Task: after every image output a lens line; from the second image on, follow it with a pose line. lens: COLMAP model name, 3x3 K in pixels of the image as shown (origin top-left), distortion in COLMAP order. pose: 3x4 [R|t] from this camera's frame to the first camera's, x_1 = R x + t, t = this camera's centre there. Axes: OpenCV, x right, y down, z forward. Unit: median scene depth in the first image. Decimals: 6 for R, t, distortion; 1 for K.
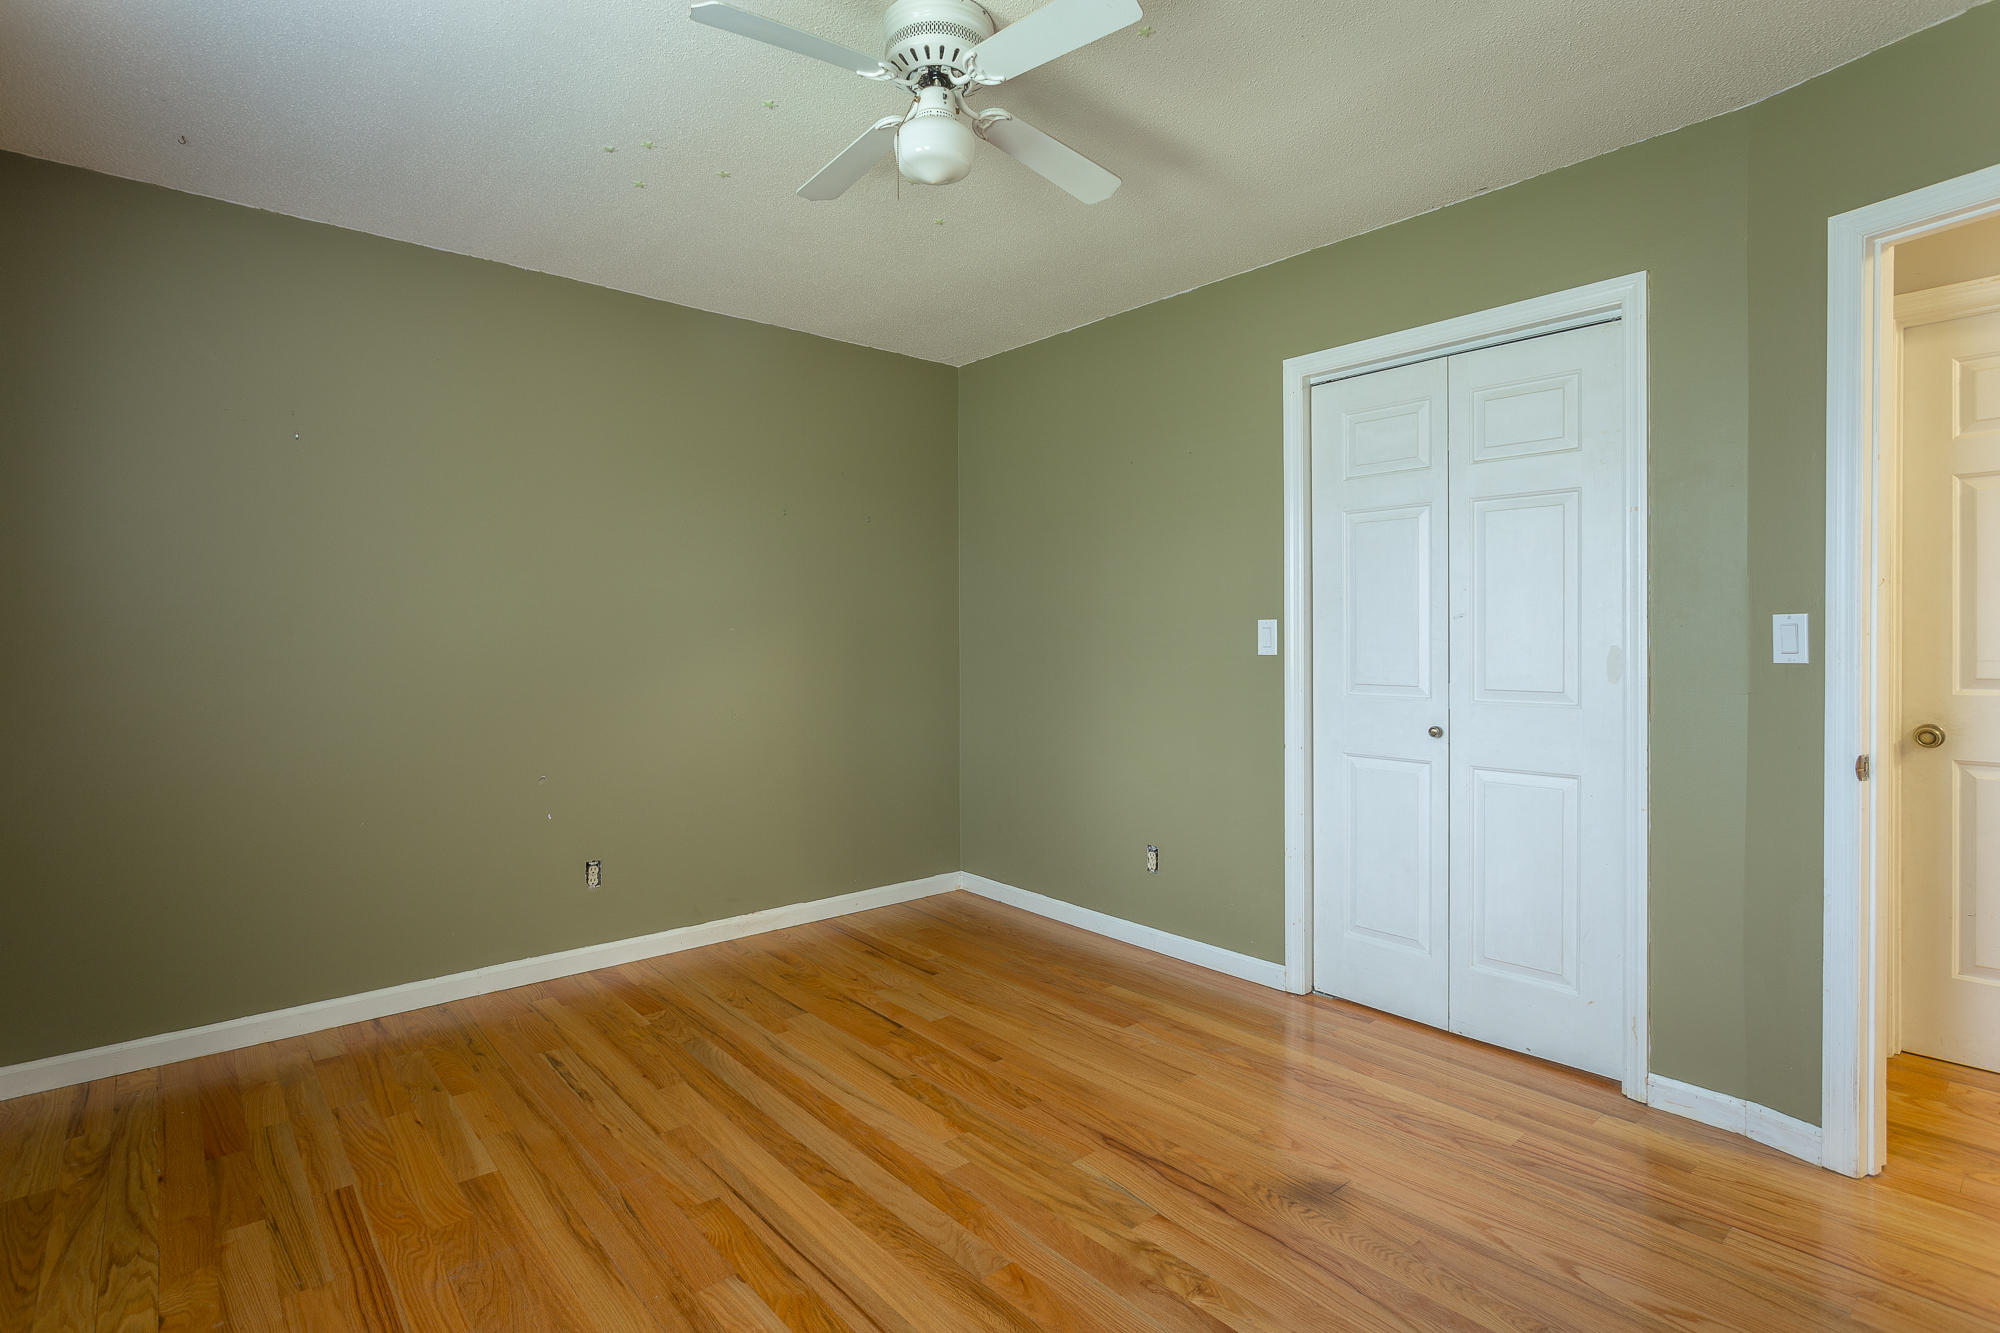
lens RADIAL K [[972.3, 0, 990.1], [0, 972.3, 659.8], [0, 0, 1]] dist [-0.016491, 0.008624]
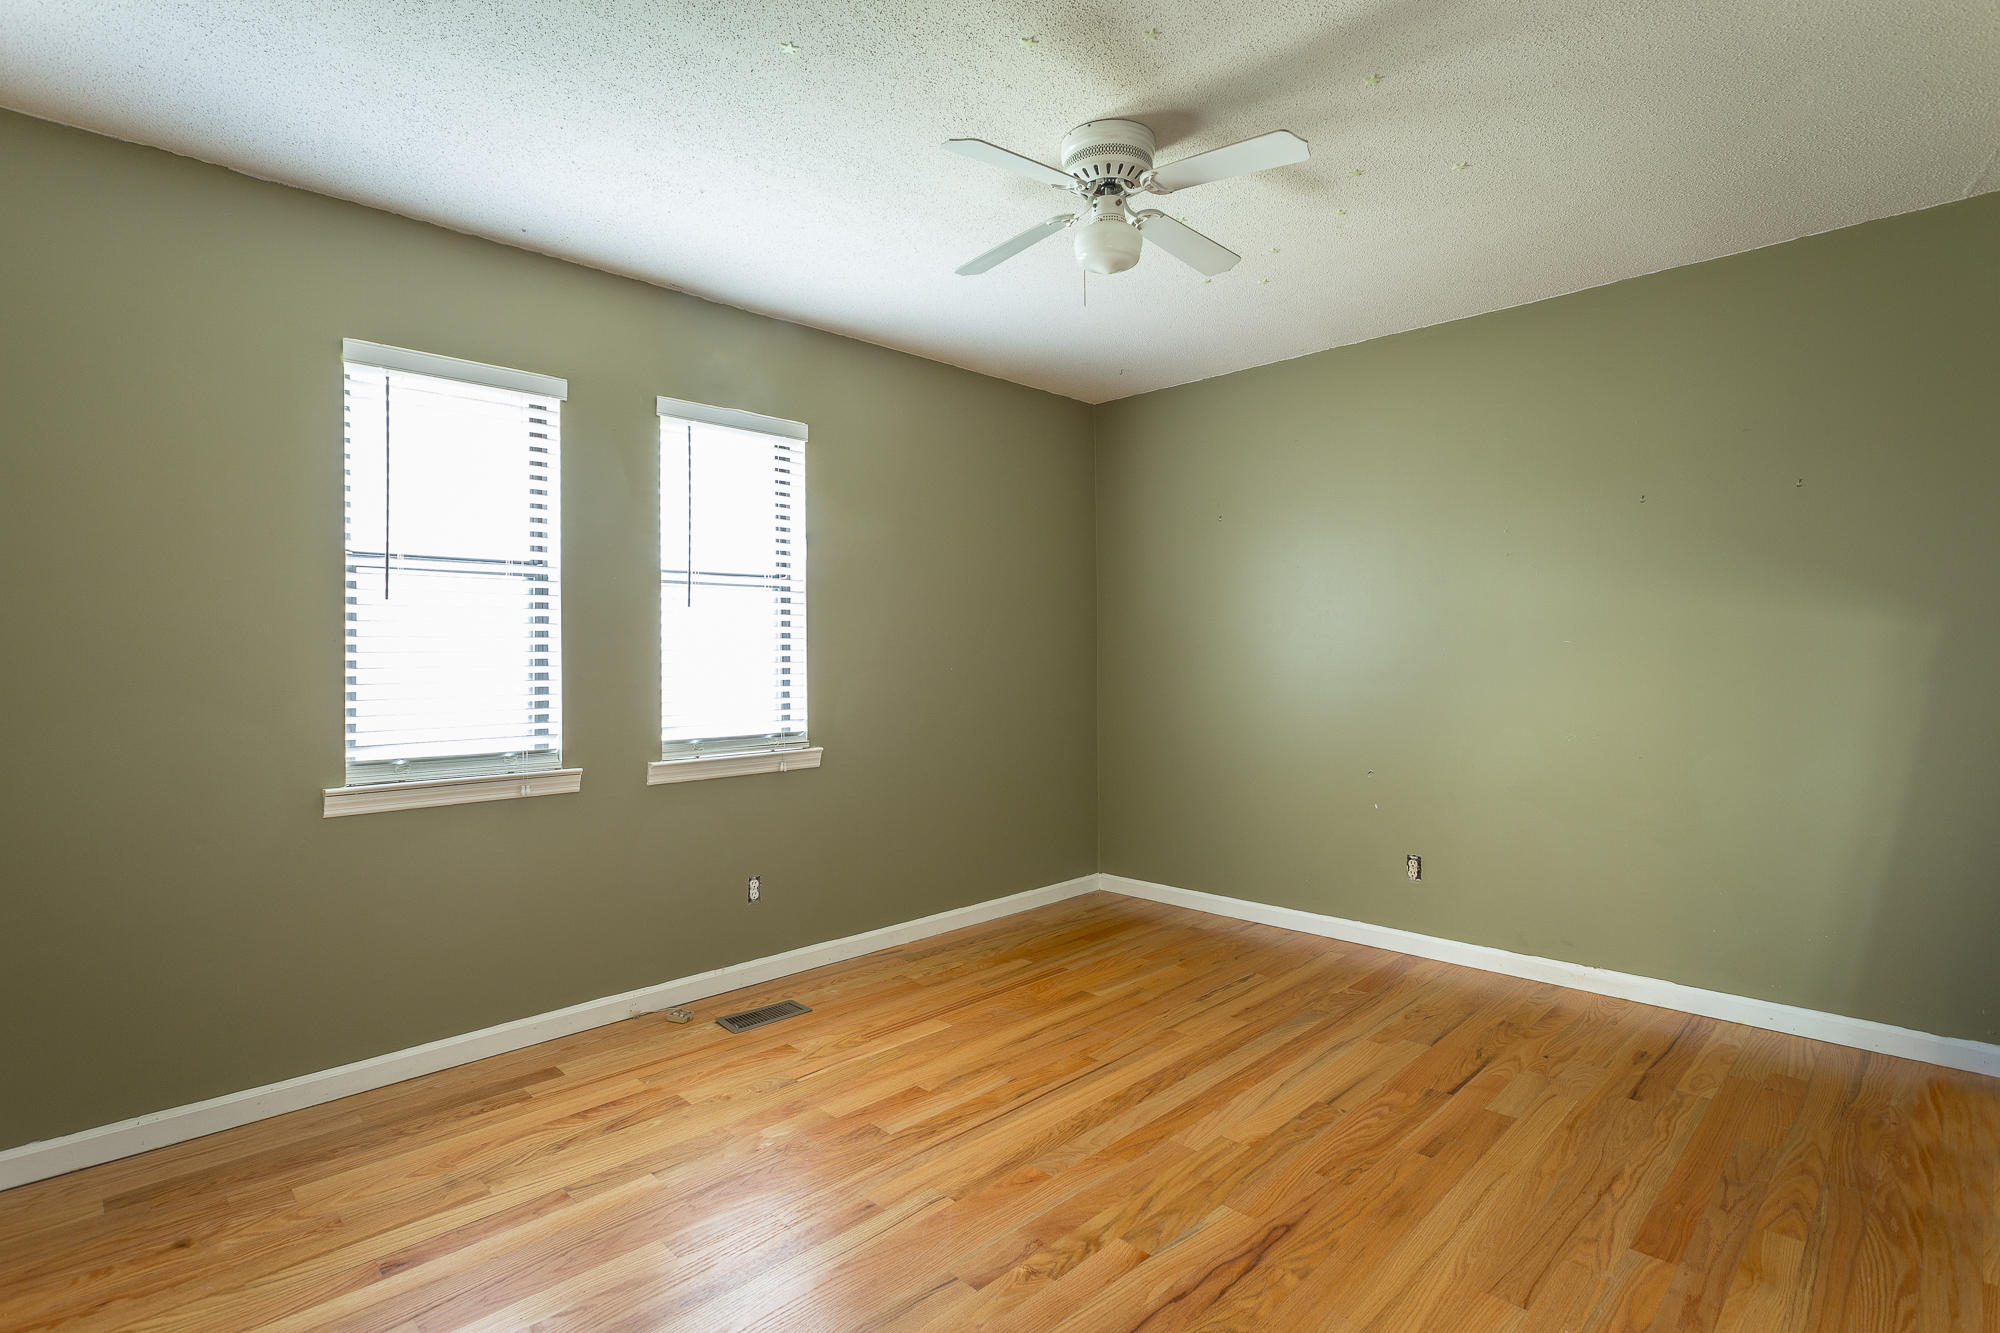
lens RADIAL K [[972.3, 0, 990.1], [0, 972.3, 659.8], [0, 0, 1]] dist [-0.016491, 0.008624]
pose [[0.075359, 0.007941, -0.997125, 0.877068], [-0.020222, 0.999775, 0.006434, -0.012496], [0.996951, 0.019679, 0.075503, 0.602768]]
